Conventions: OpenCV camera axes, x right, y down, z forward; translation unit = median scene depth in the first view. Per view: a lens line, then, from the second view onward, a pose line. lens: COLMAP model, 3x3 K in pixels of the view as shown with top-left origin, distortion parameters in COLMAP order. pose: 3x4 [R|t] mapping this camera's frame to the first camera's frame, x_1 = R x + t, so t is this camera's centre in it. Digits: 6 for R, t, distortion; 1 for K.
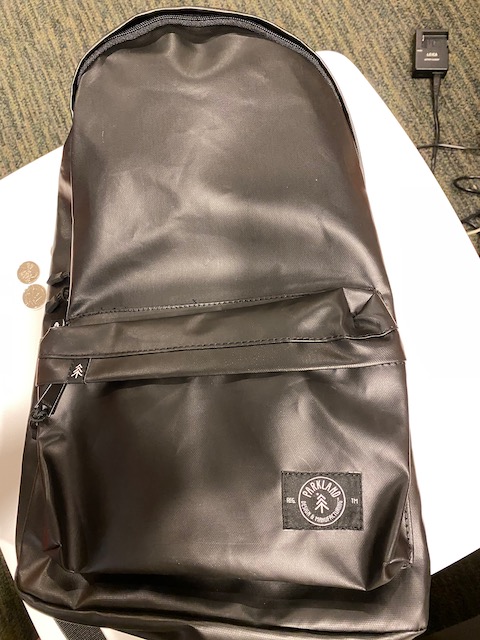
lens RADIAL K [[478.1, 0, 241.5], [0, 478.1, 322.6], [0, 0, 1]] dist [0.005806, -0.006275]
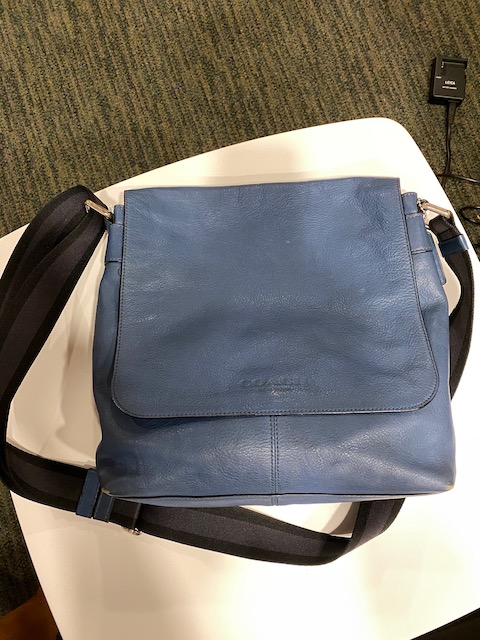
lens RADIAL K [[478.1, 0, 241.5], [0, 478.1, 322.6], [0, 0, 1]] dist [0.005806, -0.006275]
pose [[0.995632, 0.064159, 0.067821, -0.076251], [-0.067634, 0.996444, 0.050258, -0.067040], [-0.064356, -0.054625, 0.996431, -0.016611]]
